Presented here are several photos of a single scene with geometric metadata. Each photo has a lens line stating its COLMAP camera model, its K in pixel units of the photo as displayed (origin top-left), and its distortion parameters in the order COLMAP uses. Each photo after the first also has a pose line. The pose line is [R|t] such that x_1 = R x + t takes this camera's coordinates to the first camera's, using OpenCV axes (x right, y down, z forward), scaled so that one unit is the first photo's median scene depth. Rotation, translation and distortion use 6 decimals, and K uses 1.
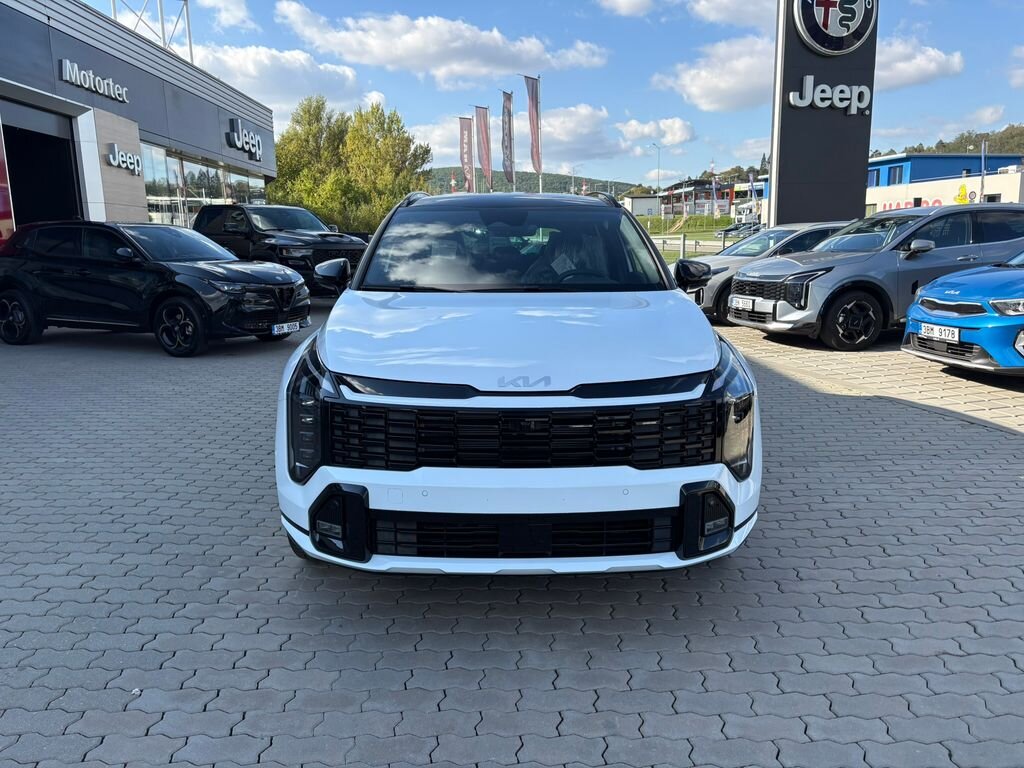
lens RADIAL K [[772.6, 0, 507.4], [0, 772.6, 383.7], [0, 0, 1]] dist [0.052988, -0.051729]
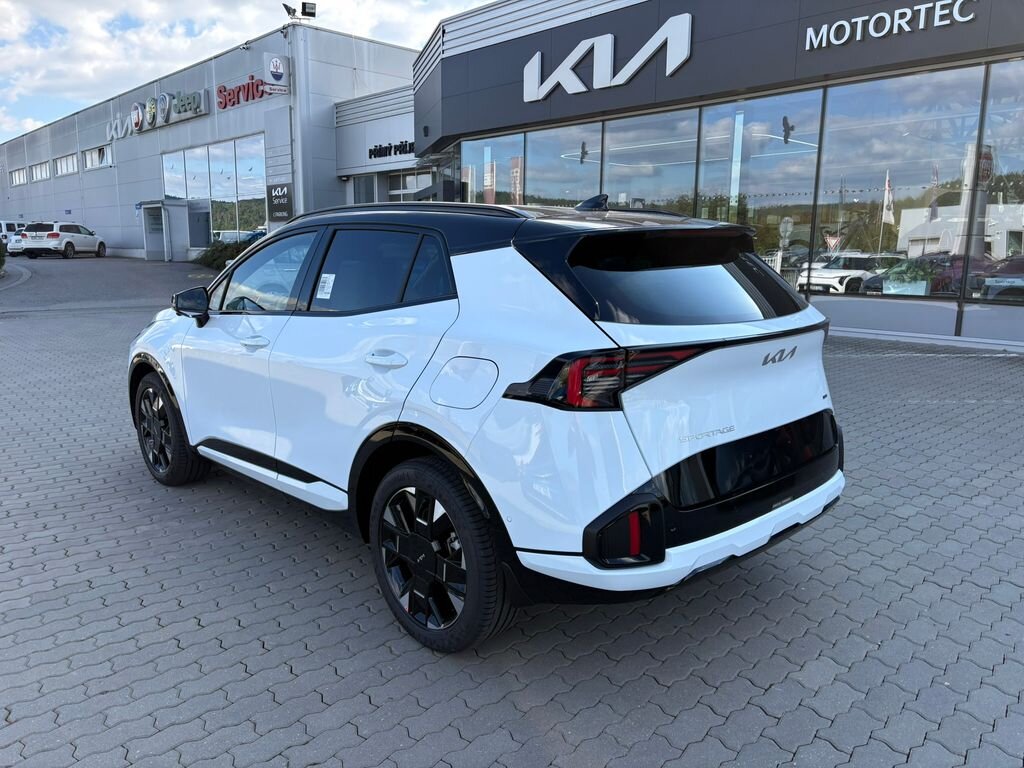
lens RADIAL K [[772.6, 0, 513.6], [0, 772.6, 380.7], [0, 0, 1]] dist [0.052988, -0.051729]
pose [[-0.743586, 0.128196, -0.656236, 0.115233], [-0.114206, 0.942676, 0.313560, -0.078498], [0.658815, 0.308104, -0.686320, 0.383834]]
